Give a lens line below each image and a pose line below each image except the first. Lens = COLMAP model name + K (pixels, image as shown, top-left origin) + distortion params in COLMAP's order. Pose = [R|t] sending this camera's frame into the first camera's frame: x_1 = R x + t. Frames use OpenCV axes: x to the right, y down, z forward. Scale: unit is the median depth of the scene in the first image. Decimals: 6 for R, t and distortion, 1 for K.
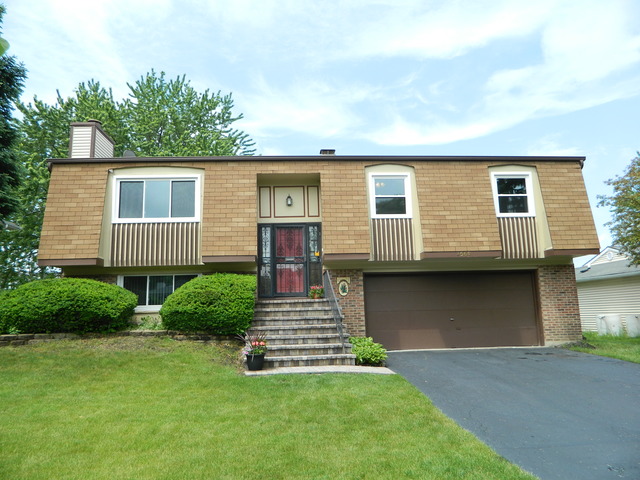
lens RADIAL K [[474.7, 0, 320.0], [0, 474.7, 240.0], [0, 0, 1]] dist [0.005452, 0.001019]
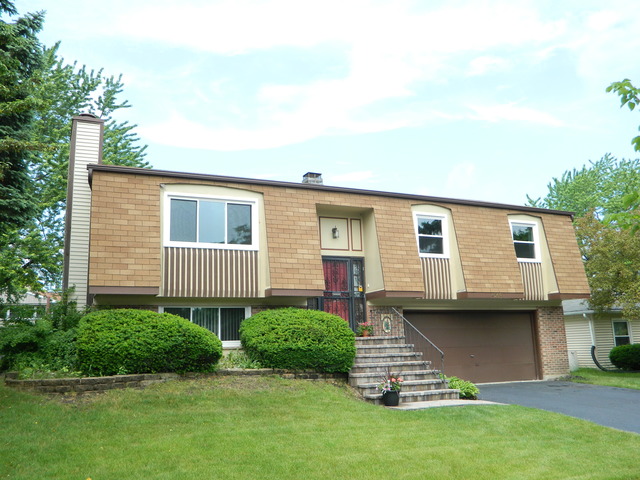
lens RADIAL K [[581.9, 0, 320.0], [0, 581.9, 240.0], [0, 0, 1]] dist [-0.005110, -0.002266]
pose [[0.934230, 0.066230, 0.350468, -0.535542], [-0.054661, 0.997587, -0.042812, -0.016696], [-0.352458, 0.020839, 0.935596, -0.097296]]
